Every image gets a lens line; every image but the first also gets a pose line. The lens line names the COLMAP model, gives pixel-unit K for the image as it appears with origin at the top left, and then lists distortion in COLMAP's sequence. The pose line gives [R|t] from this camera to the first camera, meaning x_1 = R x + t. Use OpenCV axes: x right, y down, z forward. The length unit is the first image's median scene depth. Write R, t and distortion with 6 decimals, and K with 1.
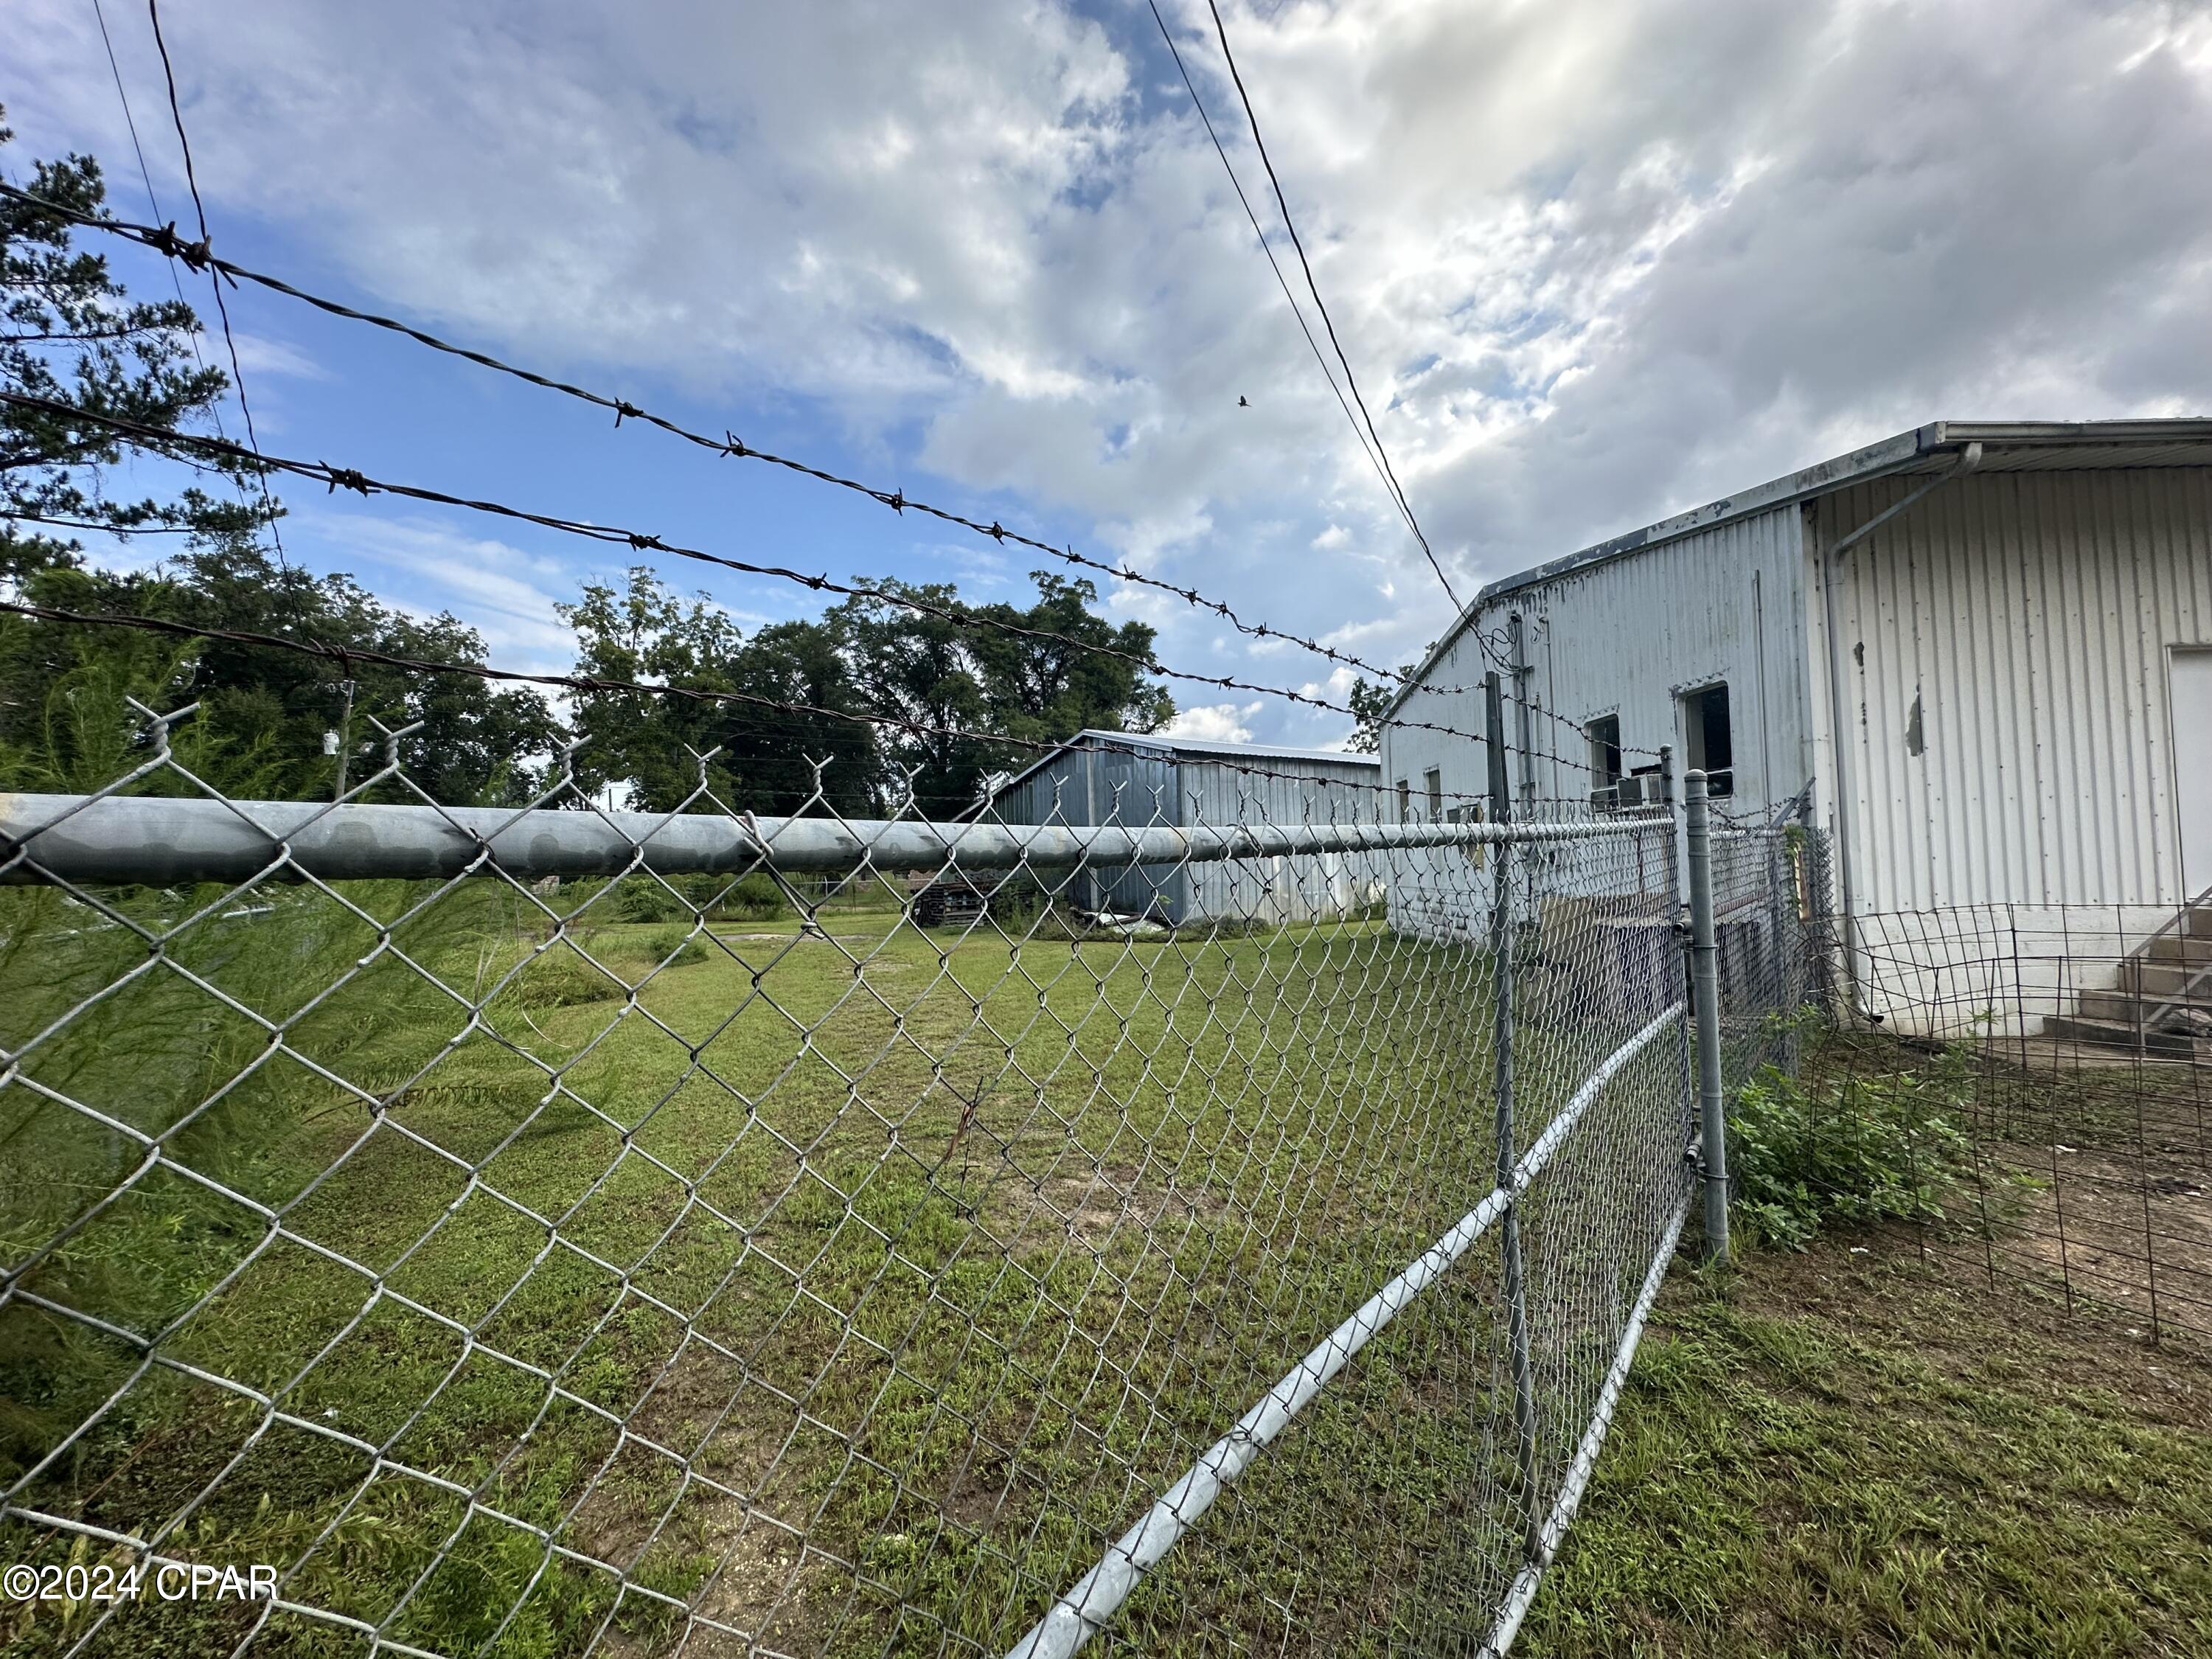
lens RADIAL K [[883.7, 0, 1106.0], [0, 883.7, 829.5], [0, 0, 1]] dist [-0.000216, -0.000170]
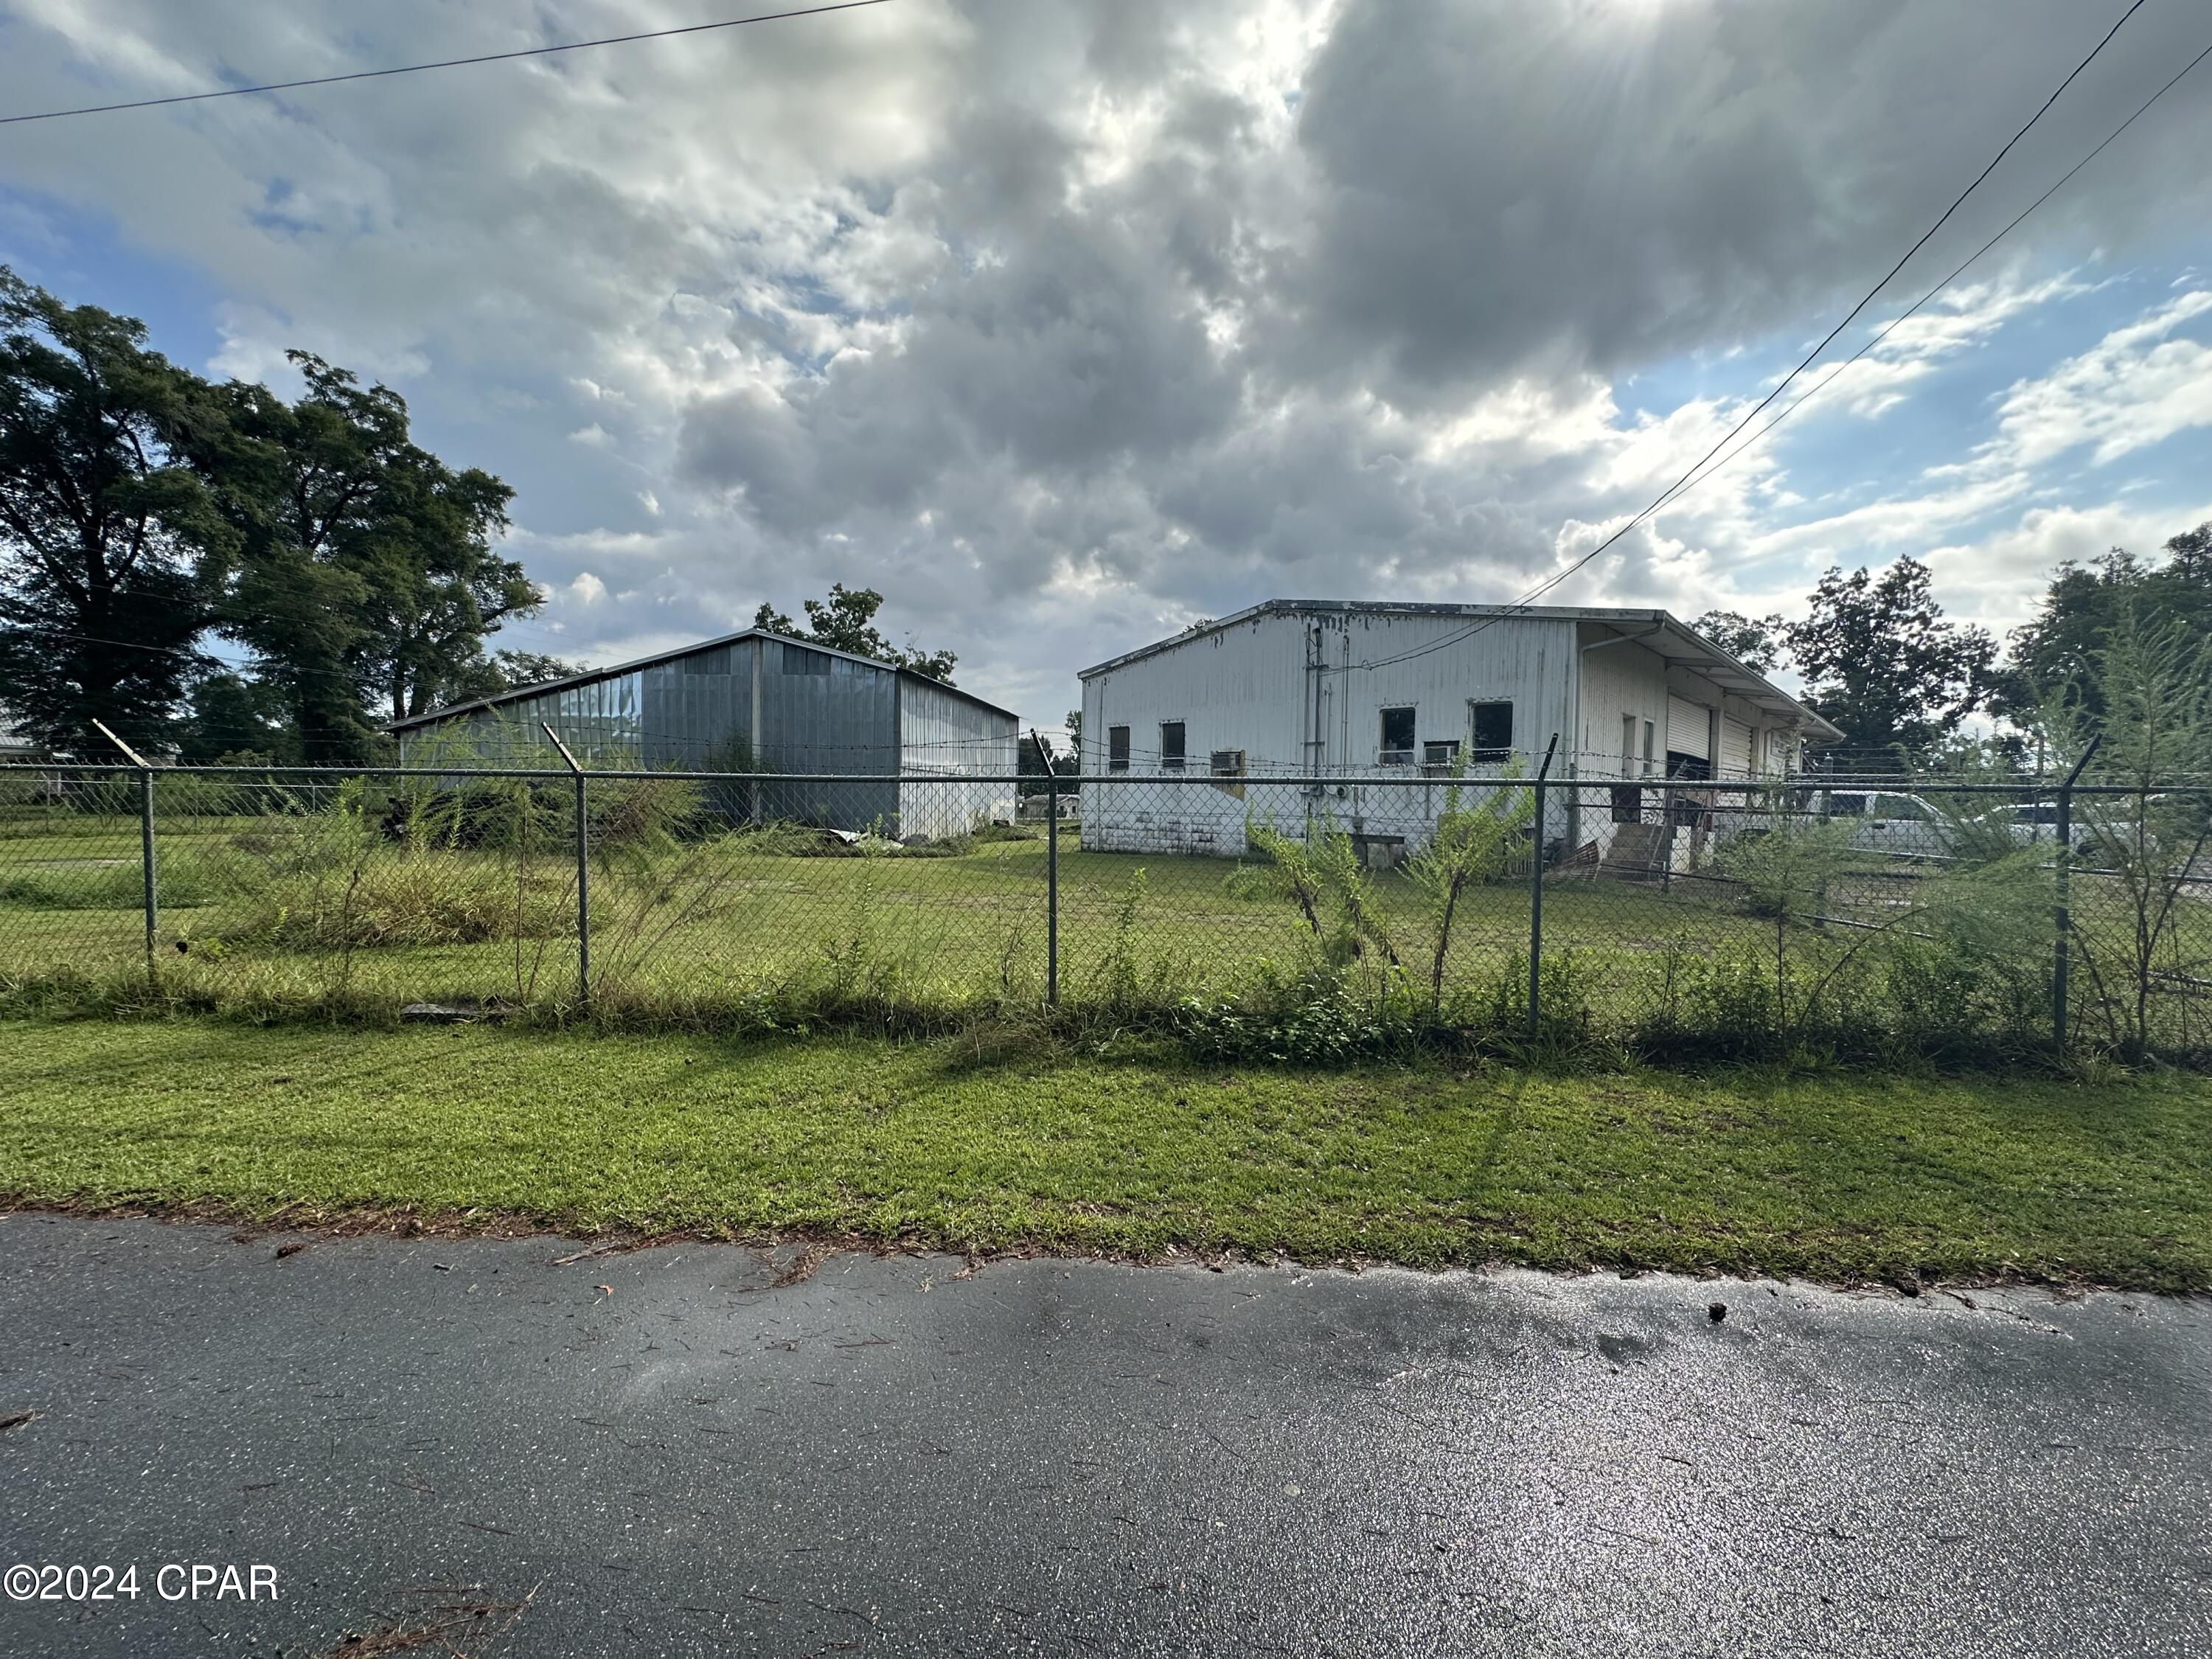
lens RADIAL K [[855.8, 0, 1106.0], [0, 855.8, 829.5], [0, 0, 1]] dist [-0.000444, -0.013608]
pose [[0.635988, 0.018554, 0.771476, -0.179194], [-0.071237, 0.996854, 0.034752, 0.014837], [-0.768404, -0.077060, 0.635309, 0.068376]]
